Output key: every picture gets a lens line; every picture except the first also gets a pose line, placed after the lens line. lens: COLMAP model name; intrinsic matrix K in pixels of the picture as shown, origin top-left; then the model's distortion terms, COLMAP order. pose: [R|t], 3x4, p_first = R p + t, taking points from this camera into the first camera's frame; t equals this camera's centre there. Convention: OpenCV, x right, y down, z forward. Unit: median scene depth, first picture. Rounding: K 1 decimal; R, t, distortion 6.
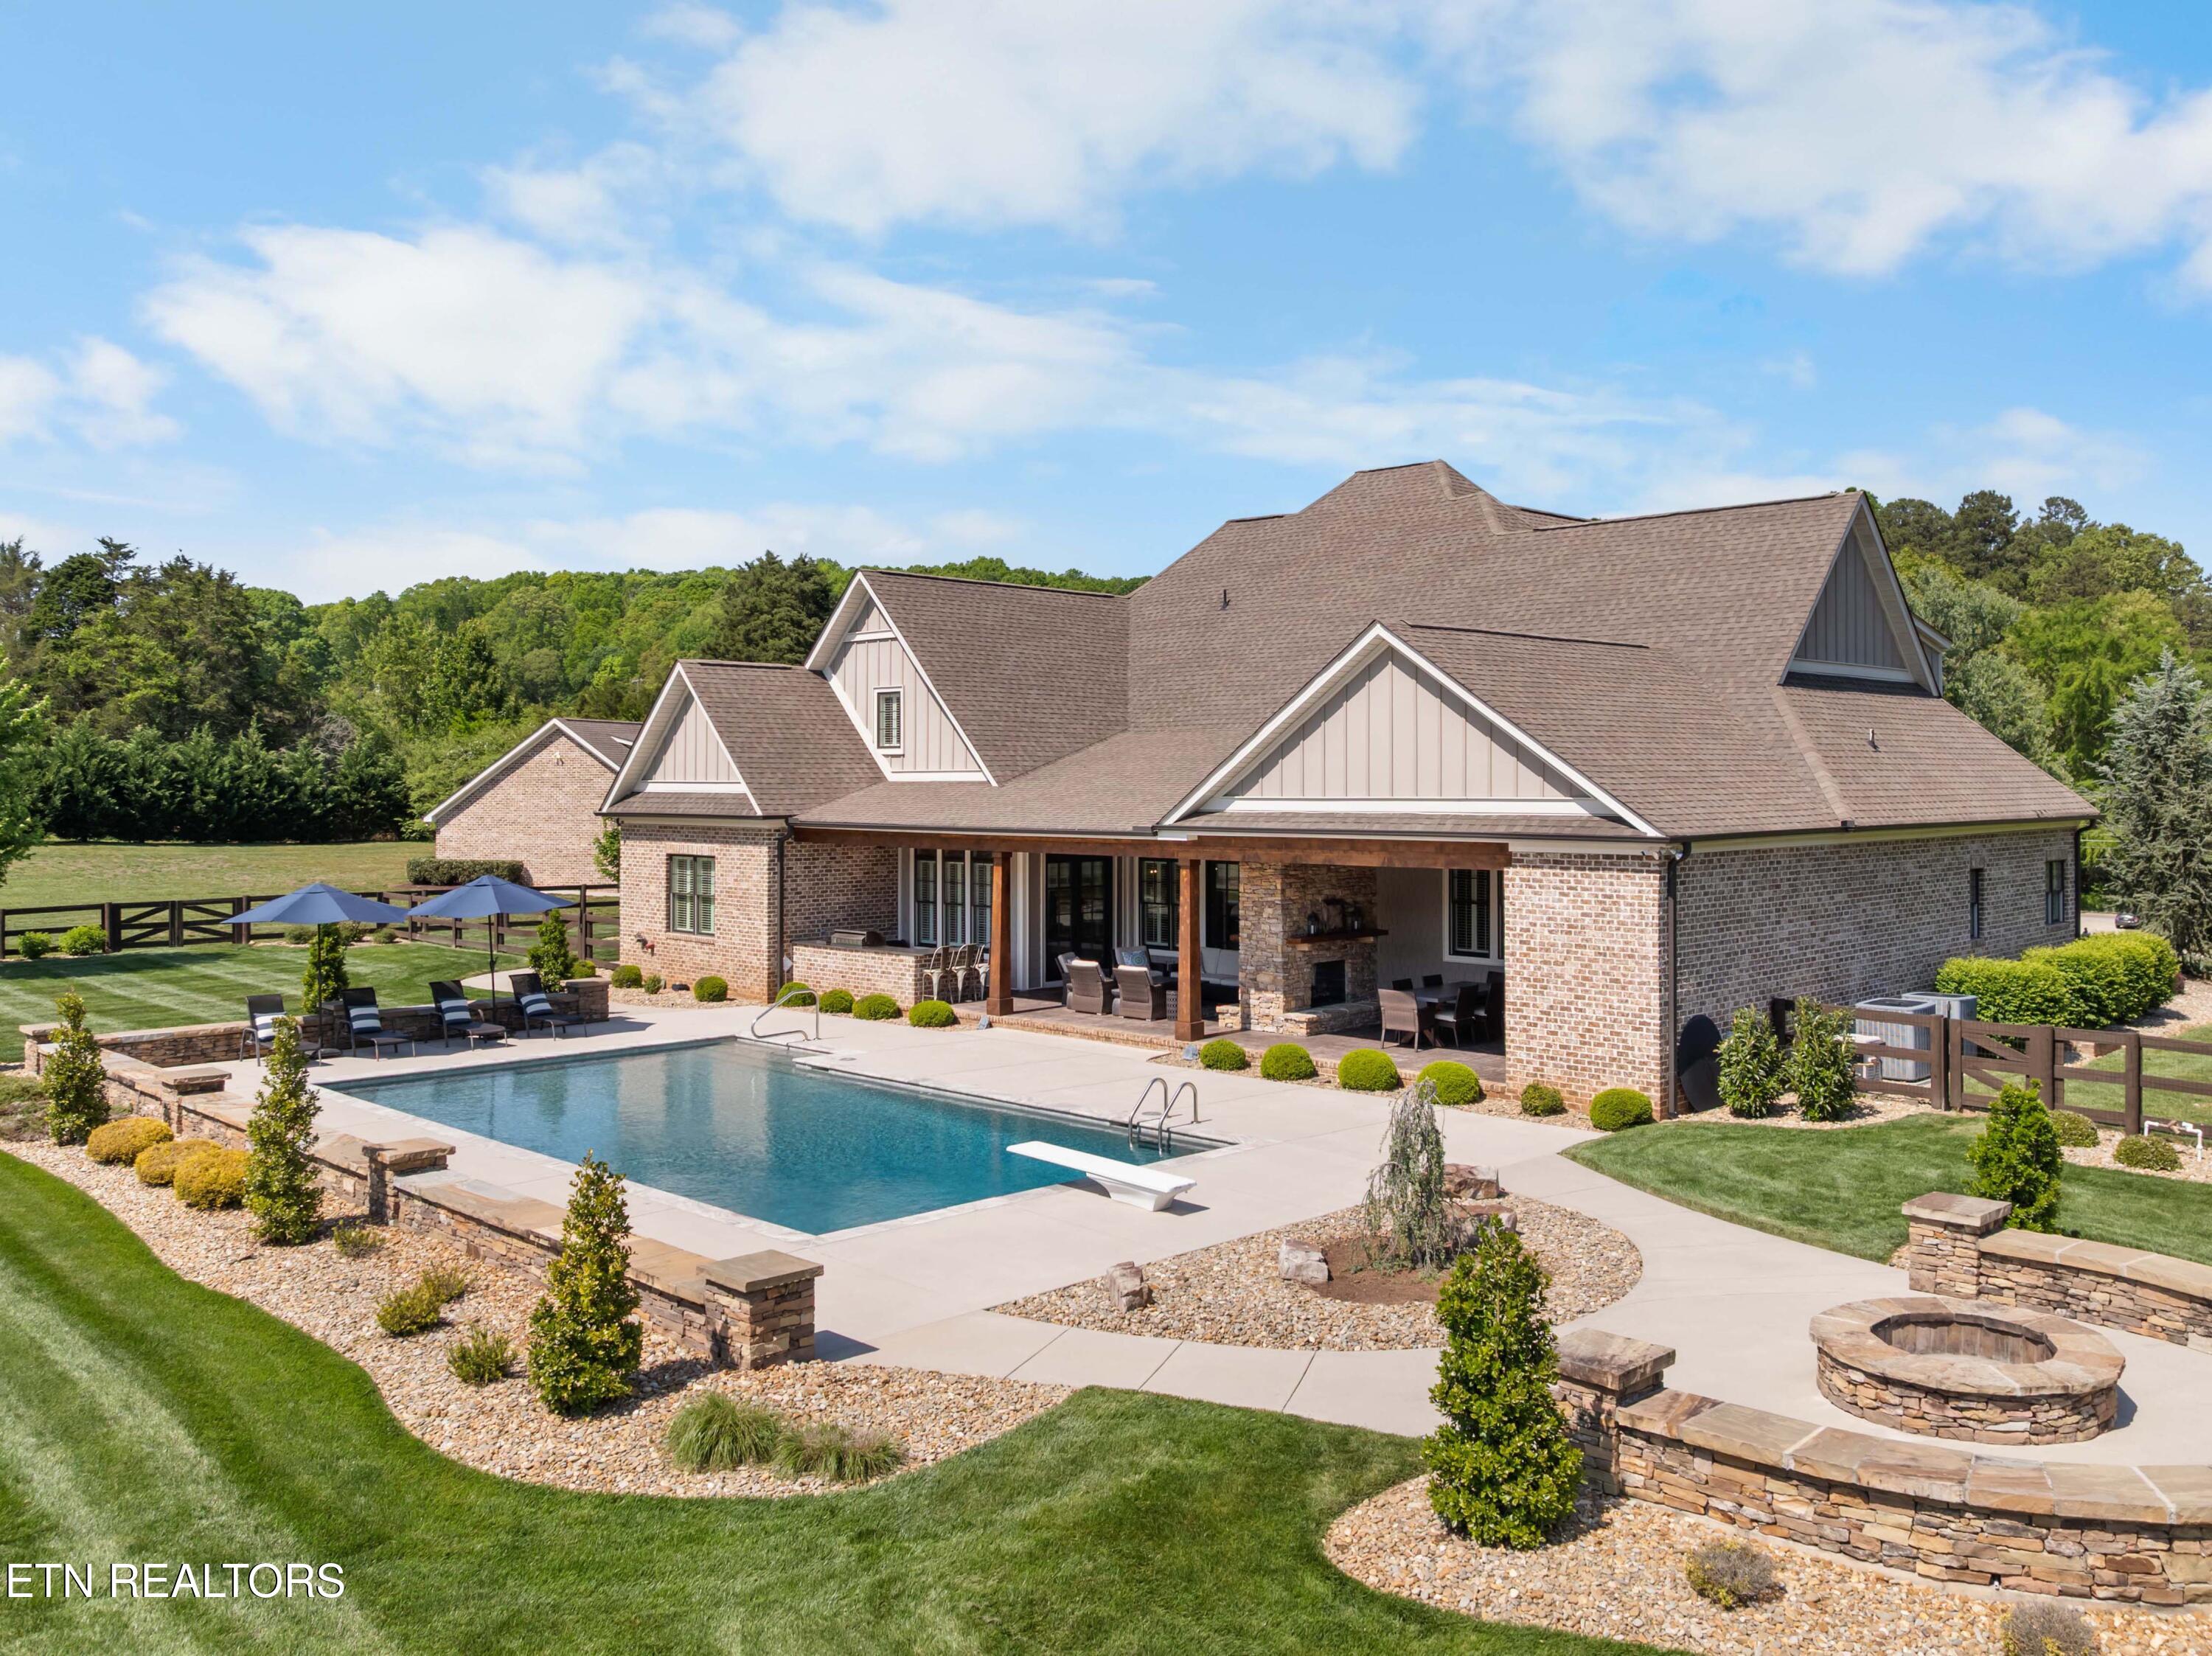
lens RADIAL K [[1863.8, 0, 1147.8], [0, 1863.8, 739.3], [0, 0, 1]] dist [-0.027479, -0.023976]
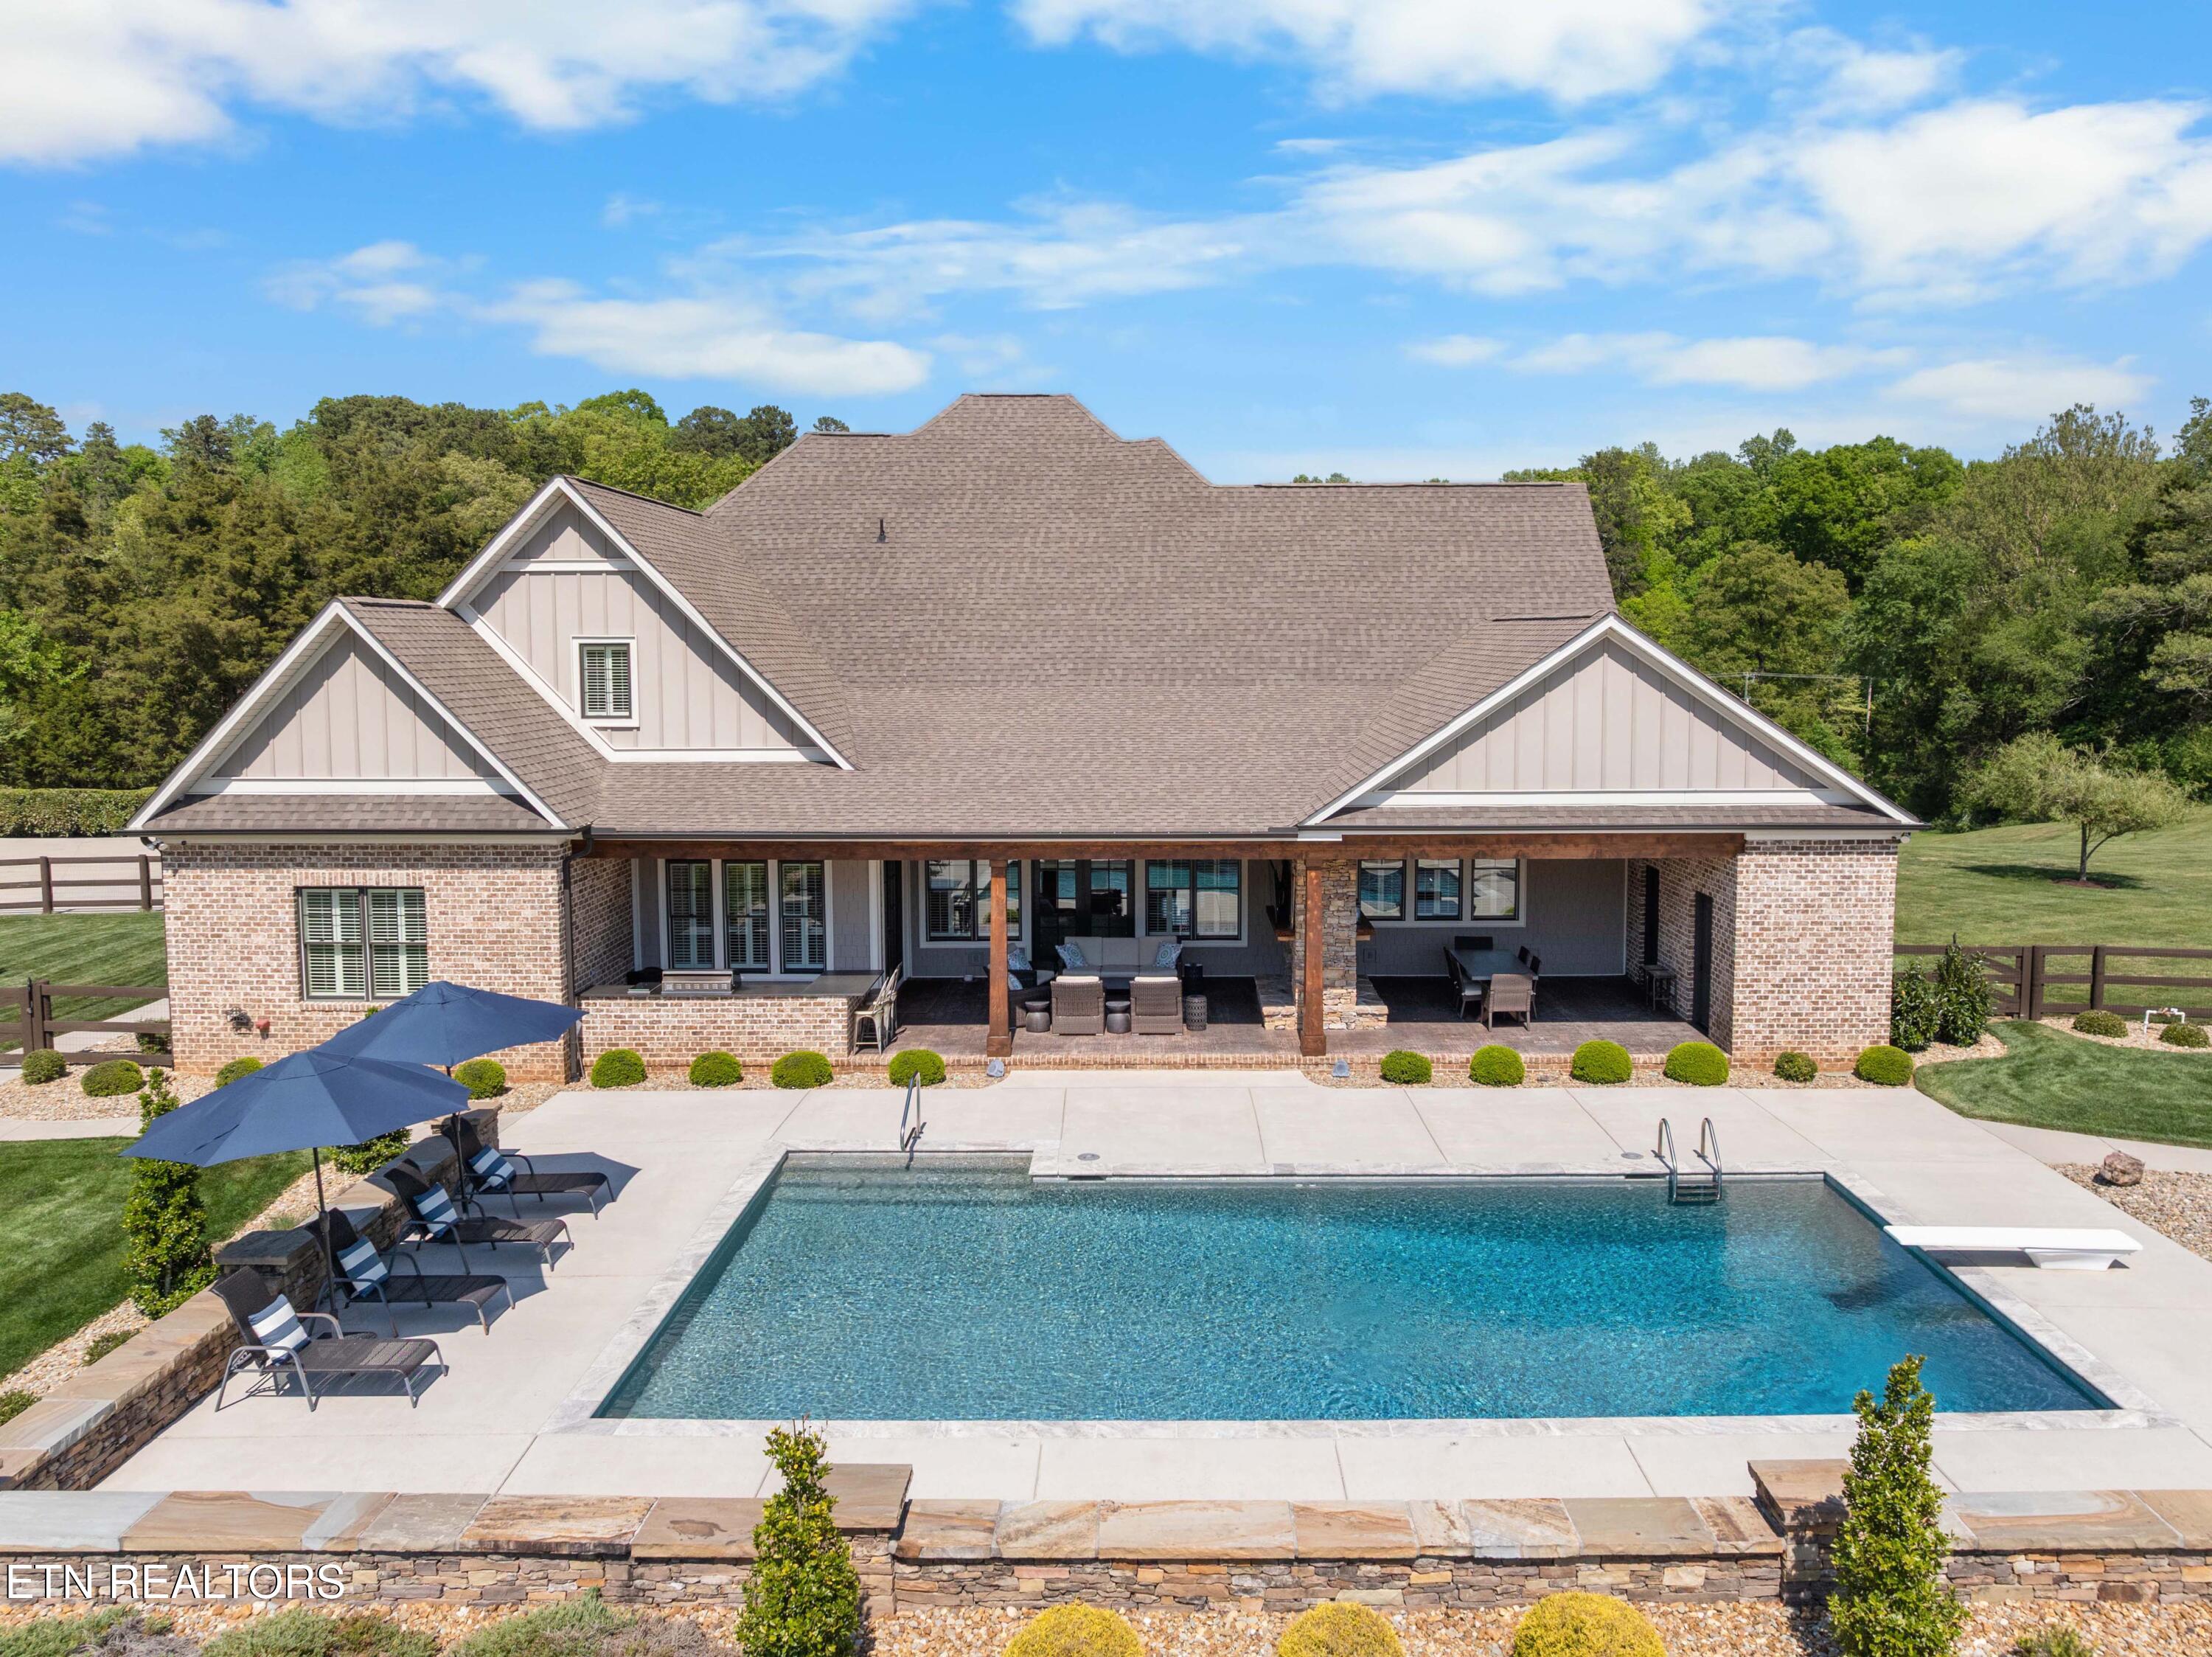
lens RADIAL K [[1669.1, 0, 1135.9], [0, 1669.1, 812.1], [0, 0, 1]] dist [-0.036937, -0.003877]
pose [[0.716011, -0.073496, 0.694210, -0.482593], [-0.013287, 0.992827, 0.118815, -0.043124], [-0.697963, -0.094297, 0.709899, 0.388078]]
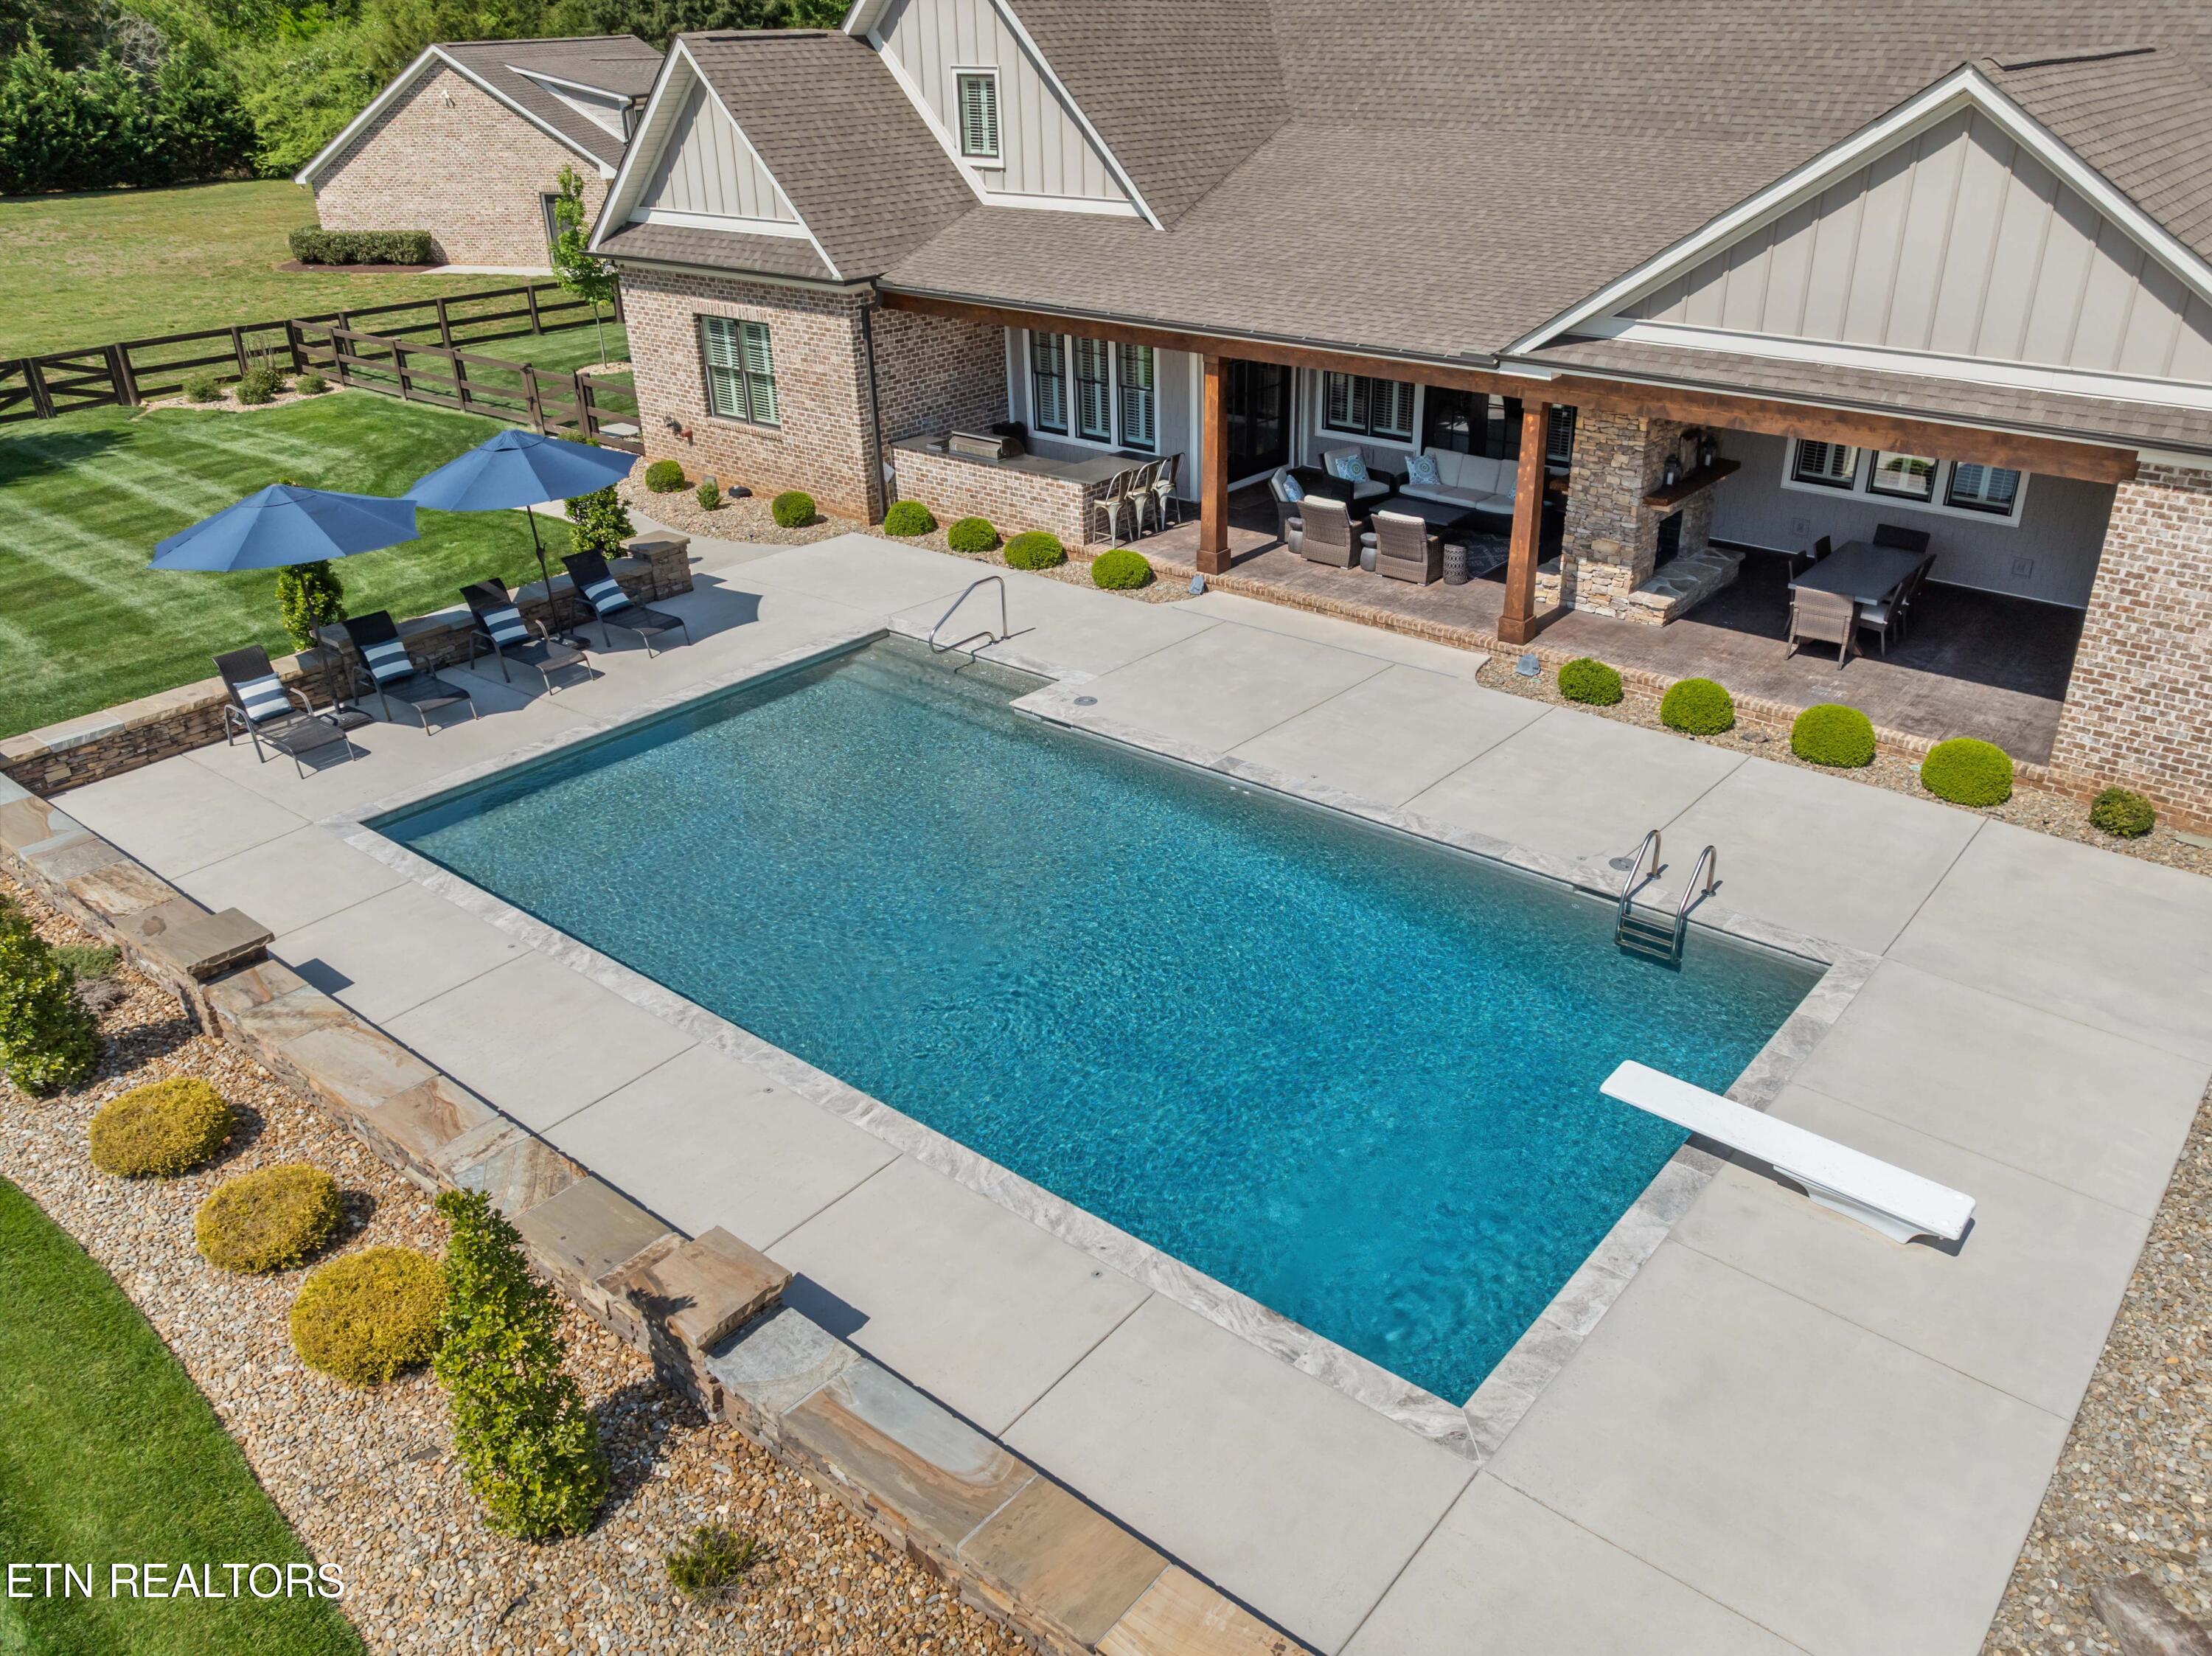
lens RADIAL K [[1647.6, 0, 1156.6], [0, 1647.6, 889.8], [0, 0, 1]] dist [-0.057854, 0.039095]
pose [[0.994743, -0.057678, 0.084611, -0.149106], [0.008129, 0.868152, 0.496231, -0.067210], [-0.102077, -0.492935, 0.864057, 0.306016]]
